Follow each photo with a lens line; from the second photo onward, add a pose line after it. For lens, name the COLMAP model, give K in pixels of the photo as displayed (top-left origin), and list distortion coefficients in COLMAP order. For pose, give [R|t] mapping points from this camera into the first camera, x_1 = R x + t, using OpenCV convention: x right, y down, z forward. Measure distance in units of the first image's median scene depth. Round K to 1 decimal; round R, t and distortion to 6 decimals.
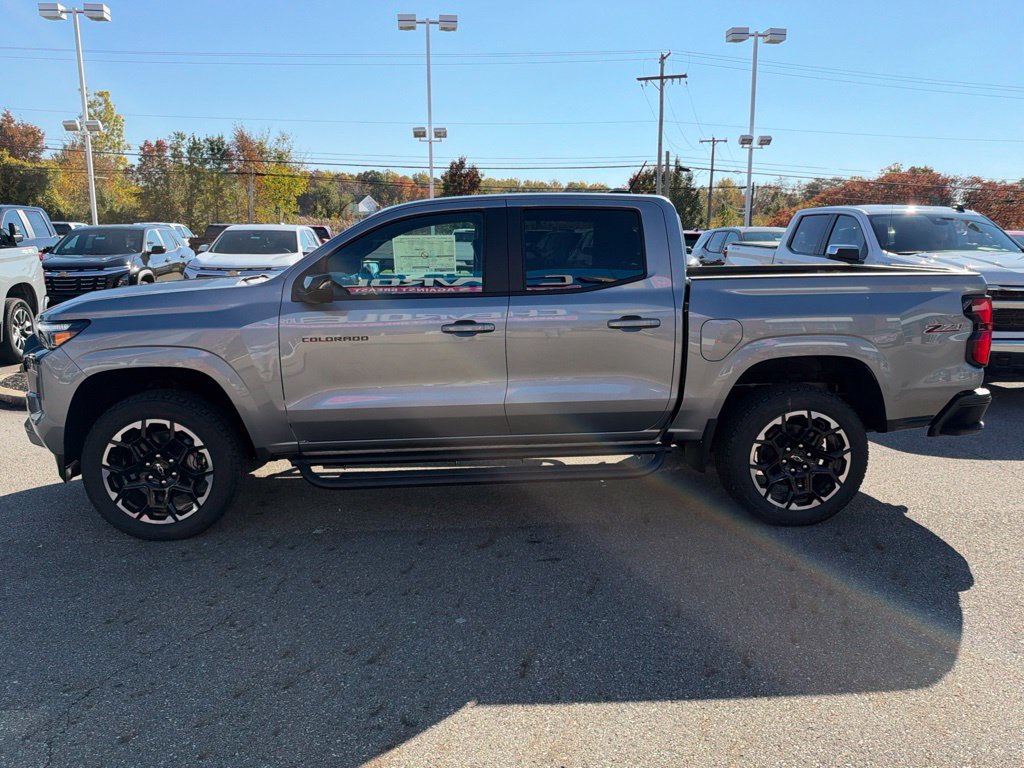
lens RADIAL K [[828.8, 0, 506.8], [0, 828.8, 404.8], [0, 0, 1]] dist [0.003795, -0.012699]
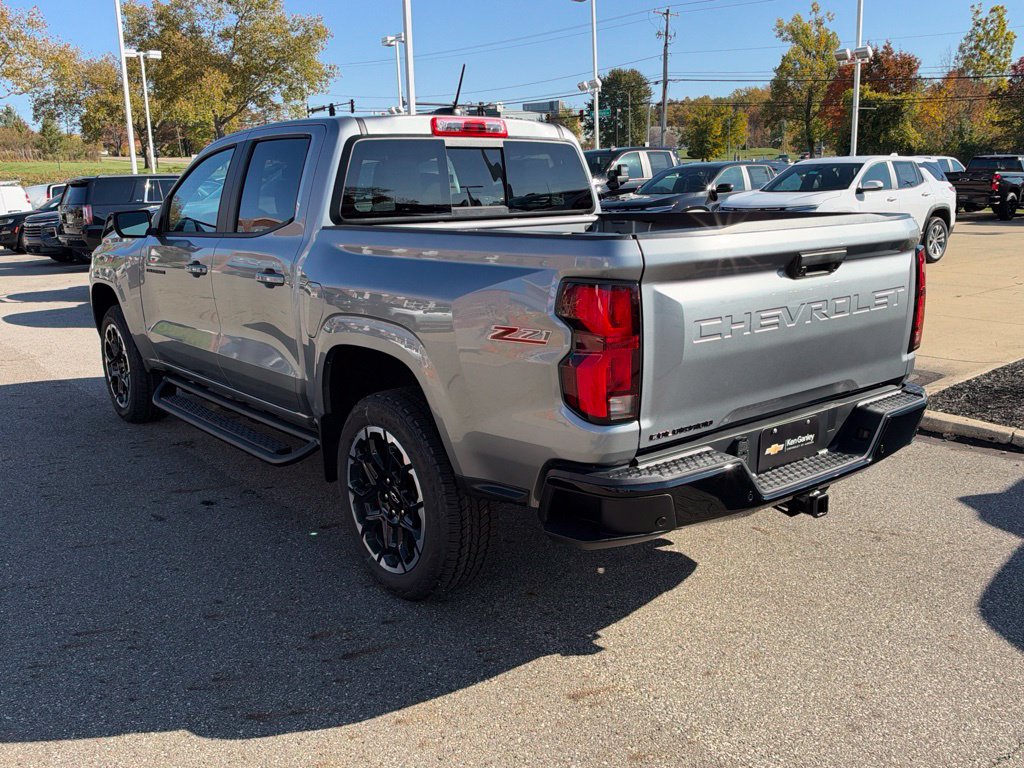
lens RADIAL K [[896.3, 0, 512.0], [0, 896.3, 384.0], [0, 0, 1]] dist [0.016298, -0.032466]
pose [[0.570025, 0.172538, -0.803307, 0.956821], [-0.146158, 0.983402, 0.107506, -0.117217], [0.808523, 0.056128, 0.585782, 0.623209]]
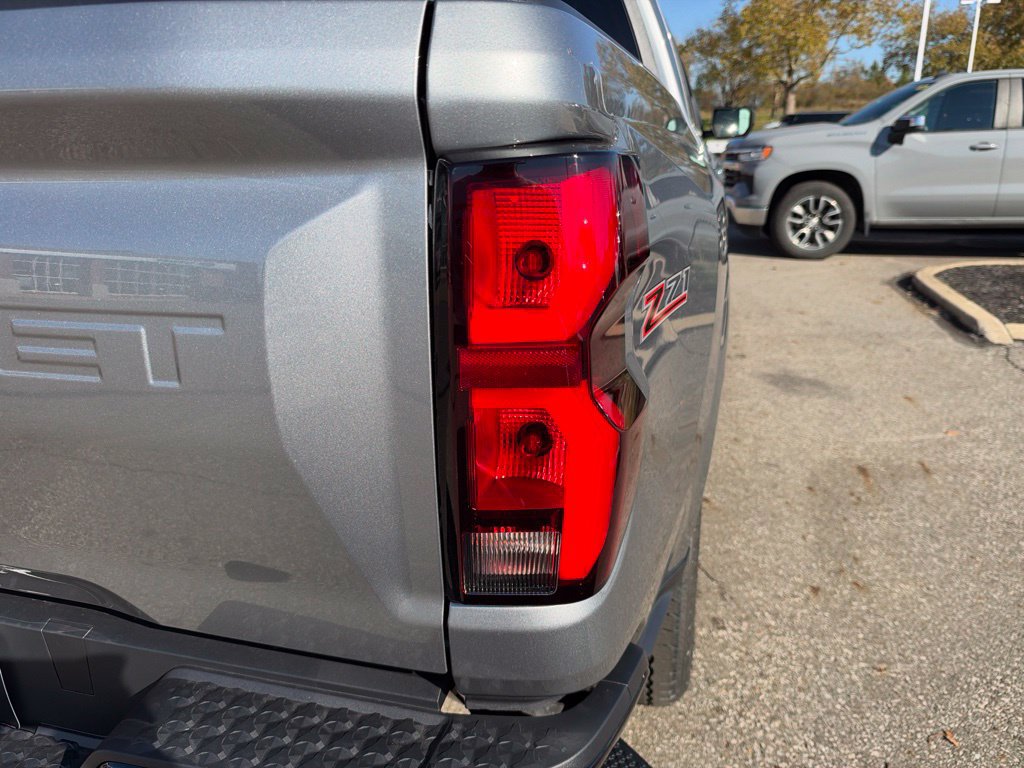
lens RADIAL K [[767.0, 0, 523.8], [0, 767.0, 382.3], [0, 0, 1]] dist [-0.014836, -0.005697]
pose [[-0.313620, 0.291461, -0.903711, 0.673219], [-0.182658, 0.915434, 0.358631, -0.208686], [0.931815, 0.277543, -0.233861, 1.346932]]
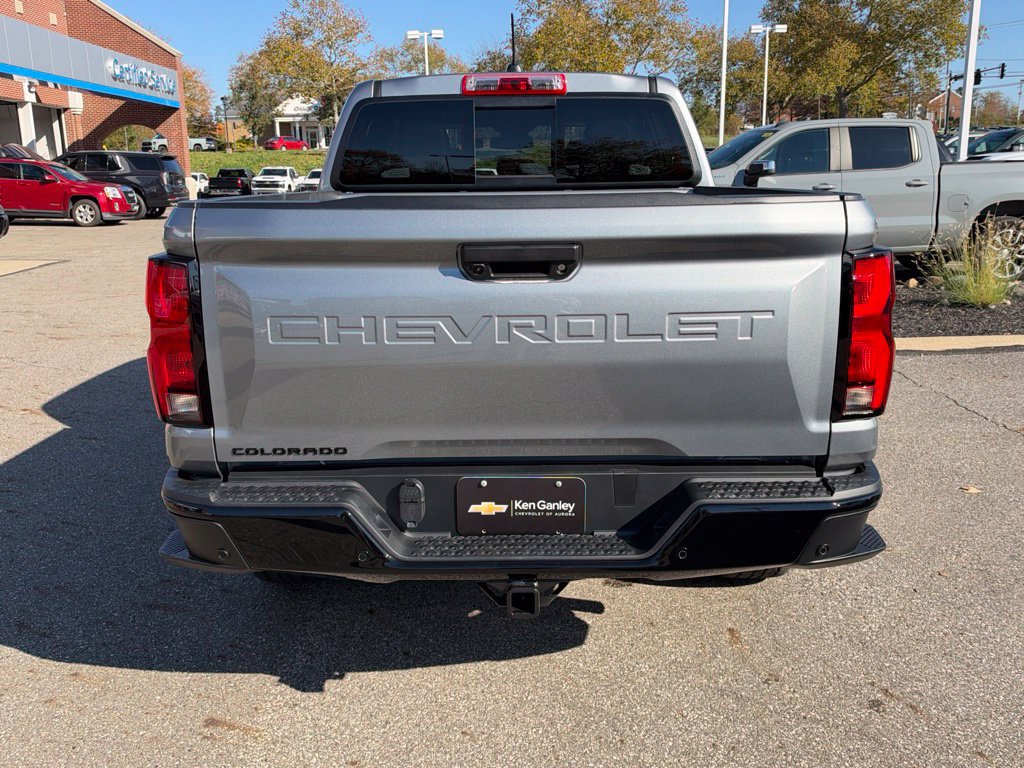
lens RADIAL K [[915.2, 0, 532.9], [0, 915.2, 369.7], [0, 0, 1]] dist [0.000787, -0.007634]
pose [[-0.049348, 0.220881, -0.974052, 1.008961], [-0.190515, 0.955252, 0.226270, -0.212309], [0.980443, 0.196738, -0.005059, 1.156508]]
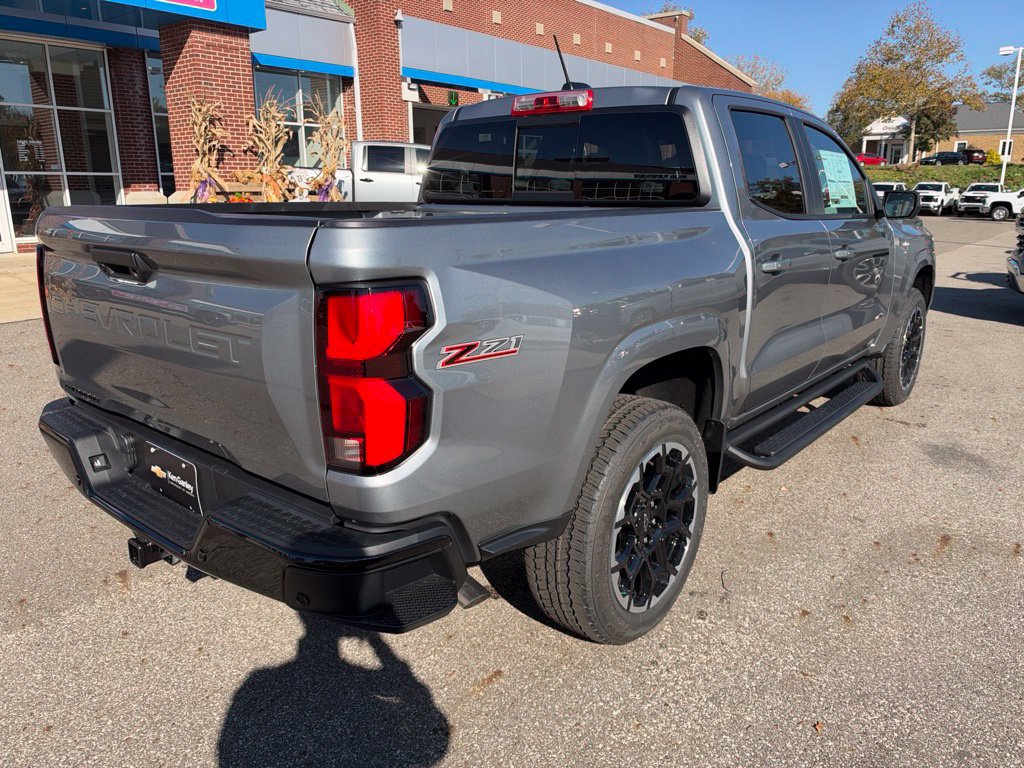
lens RADIAL K [[767.0, 0, 523.8], [0, 767.0, 382.3], [0, 0, 1]] dist [-0.014836, -0.005697]
pose [[-0.683738, 0.188348, -0.705002, 0.731912], [-0.143748, 0.912422, 0.383174, -0.296439], [0.715429, 0.363333, -0.596783, 1.572620]]
